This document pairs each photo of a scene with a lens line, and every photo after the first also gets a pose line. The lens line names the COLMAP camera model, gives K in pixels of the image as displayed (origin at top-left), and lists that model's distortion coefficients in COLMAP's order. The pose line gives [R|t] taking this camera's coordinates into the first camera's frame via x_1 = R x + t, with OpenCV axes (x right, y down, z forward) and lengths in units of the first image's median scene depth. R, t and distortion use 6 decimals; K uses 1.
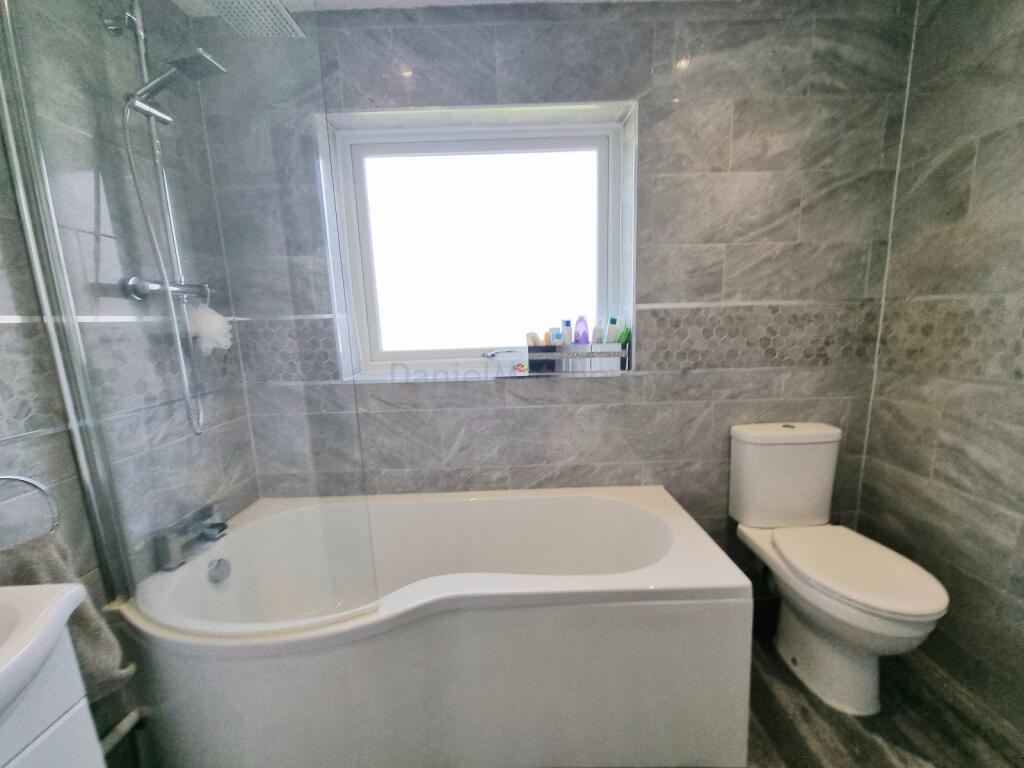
lens RADIAL K [[417.9, 0, 515.1], [0, 417.9, 390.8], [0, 0, 1]] dist [-0.003591, -0.001898]
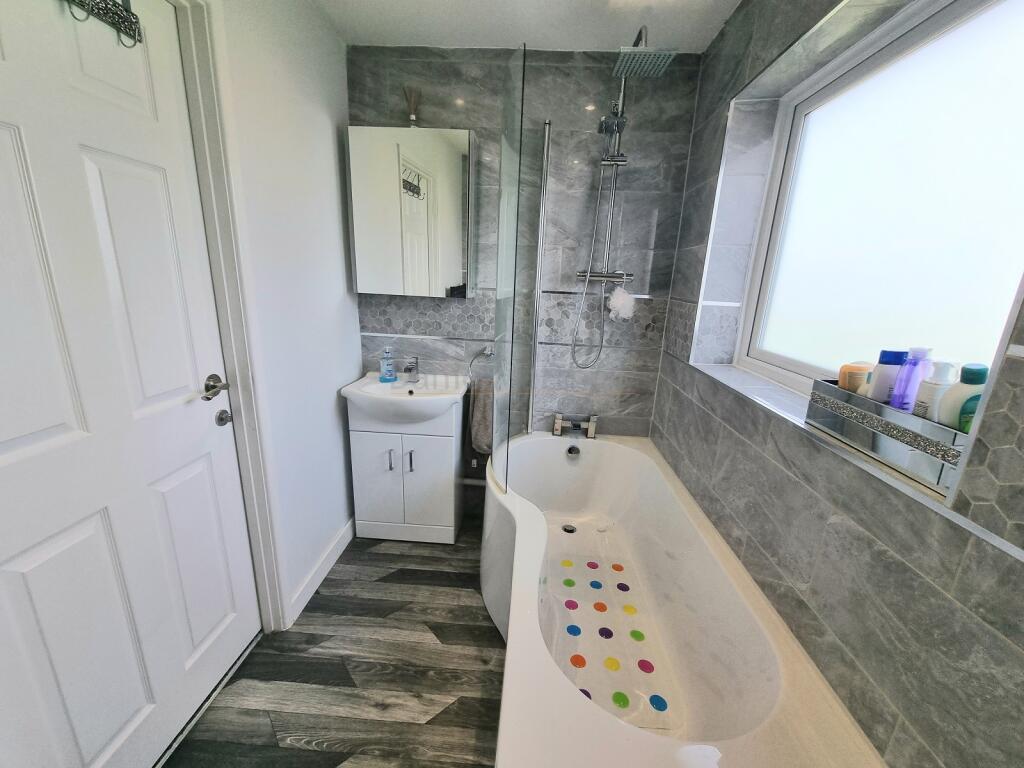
lens RADIAL K [[417.9, 0, 511.8], [0, 417.9, 387.8], [0, 0, 1]] dist [-0.003591, -0.001898]
pose [[-0.041310, 0.282983, -0.958235, 0.635724], [-0.206839, 0.935856, 0.285291, -0.176453], [0.977503, 0.209985, 0.019872, 0.553581]]
